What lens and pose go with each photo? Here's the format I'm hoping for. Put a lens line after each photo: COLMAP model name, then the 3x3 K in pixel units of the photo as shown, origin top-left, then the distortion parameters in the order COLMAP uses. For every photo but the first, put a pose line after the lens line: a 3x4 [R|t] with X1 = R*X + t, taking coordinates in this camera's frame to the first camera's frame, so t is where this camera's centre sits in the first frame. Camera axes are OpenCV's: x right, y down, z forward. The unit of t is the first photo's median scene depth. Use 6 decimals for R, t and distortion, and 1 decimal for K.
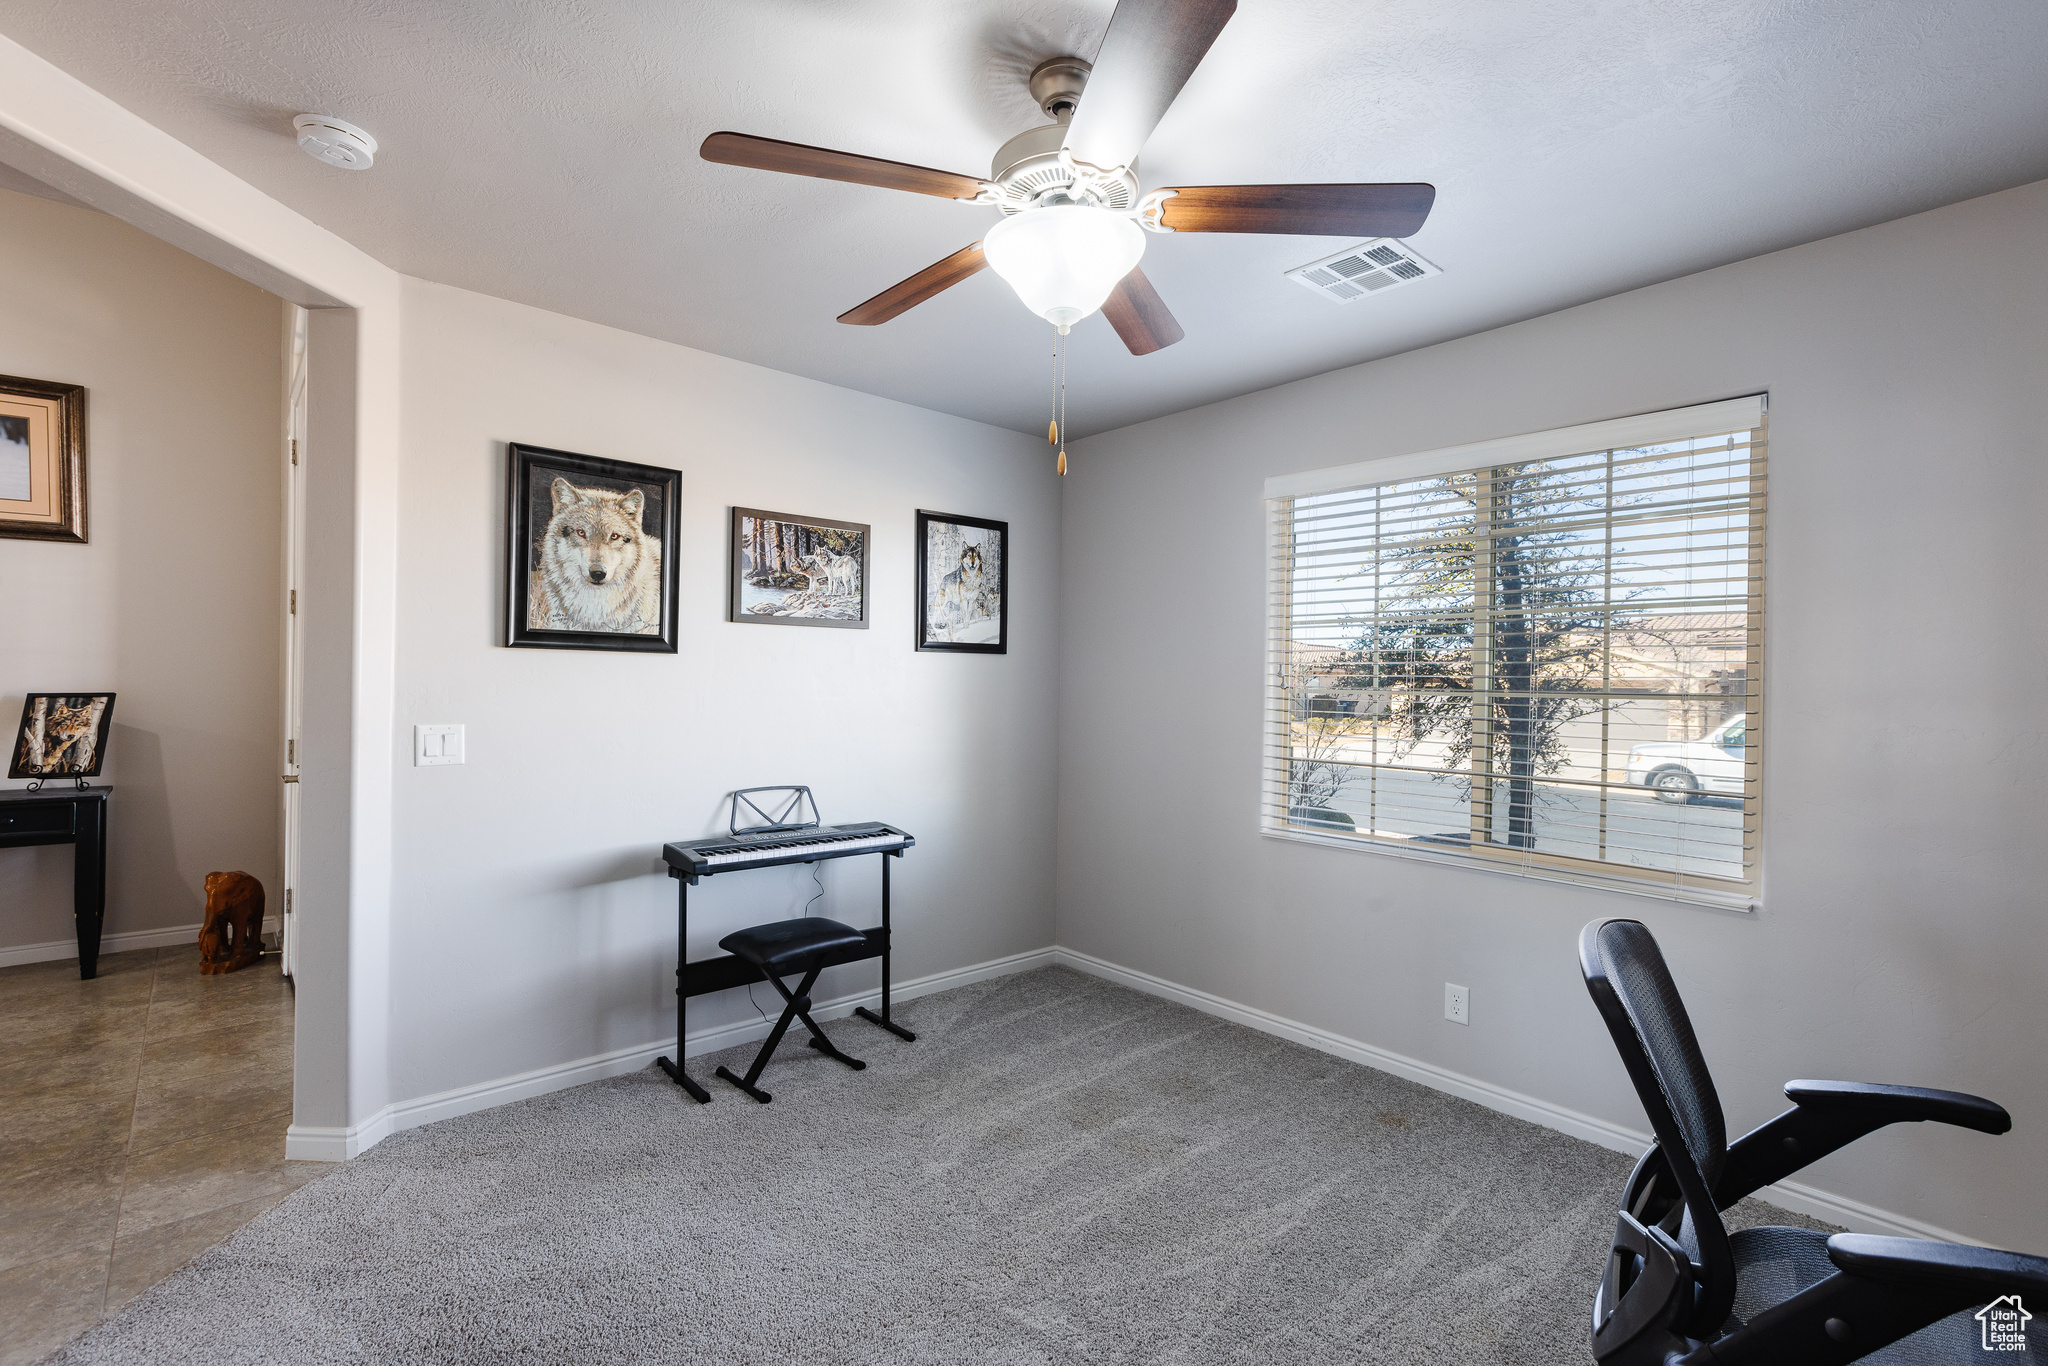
lens RADIAL K [[933.4, 0, 1022.7], [0, 933.4, 687.3], [0, 0, 1]] dist [0.001919, 0.000958]
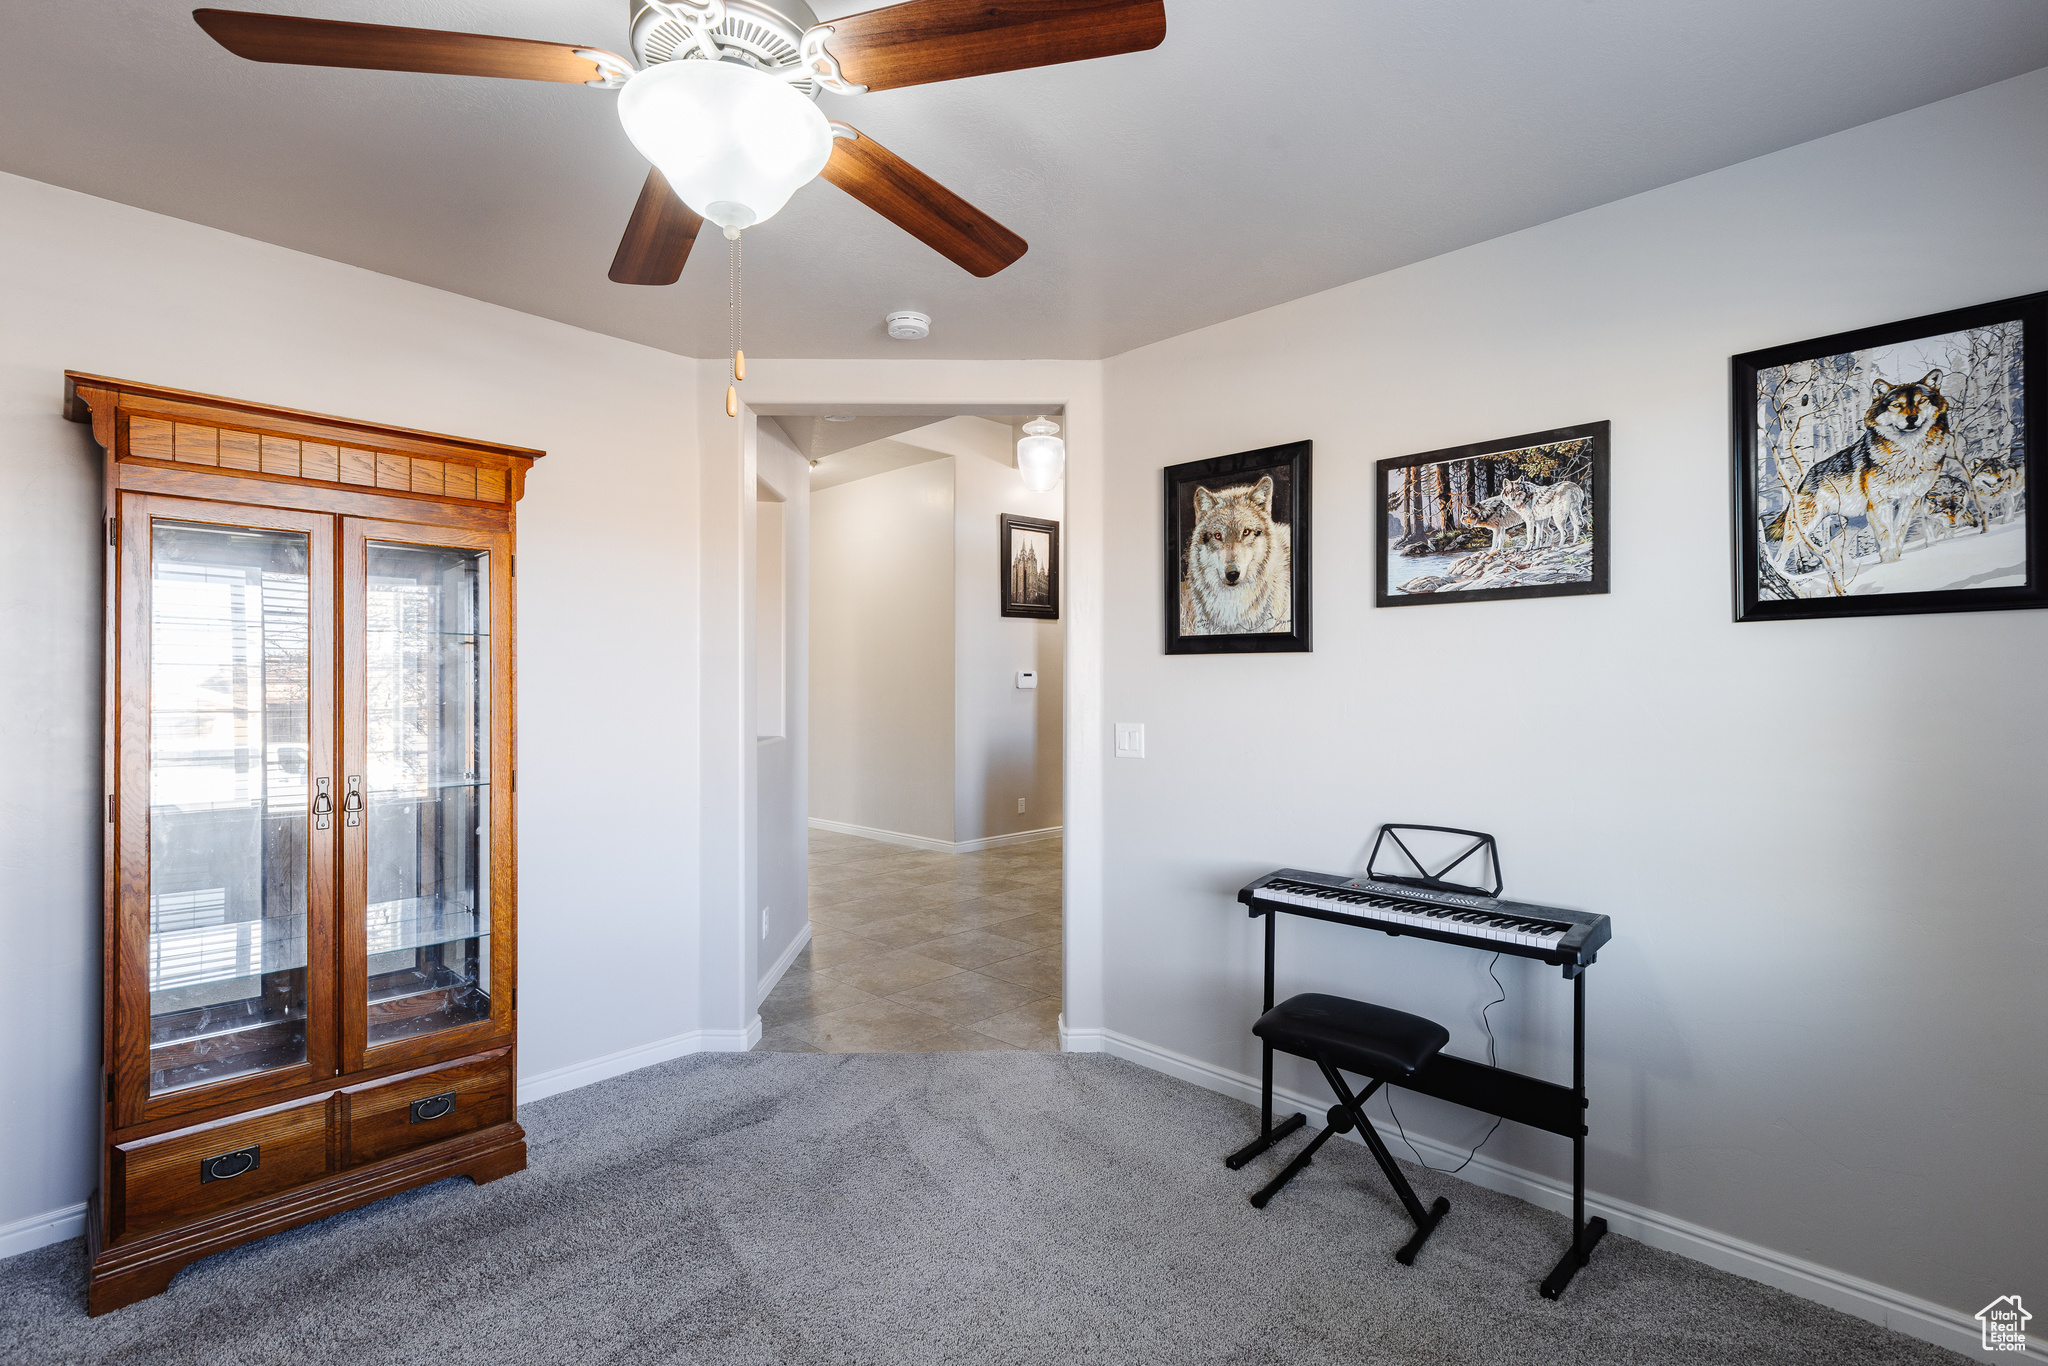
lens RADIAL K [[933.4, 0, 1022.7], [0, 933.4, 687.3], [0, 0, 1]] dist [0.001919, 0.000958]
pose [[0.080100, -0.013892, -0.996690, 0.445450], [-0.005311, 0.999883, -0.014363, 0.010113], [0.996773, 0.006444, 0.080016, 0.634623]]
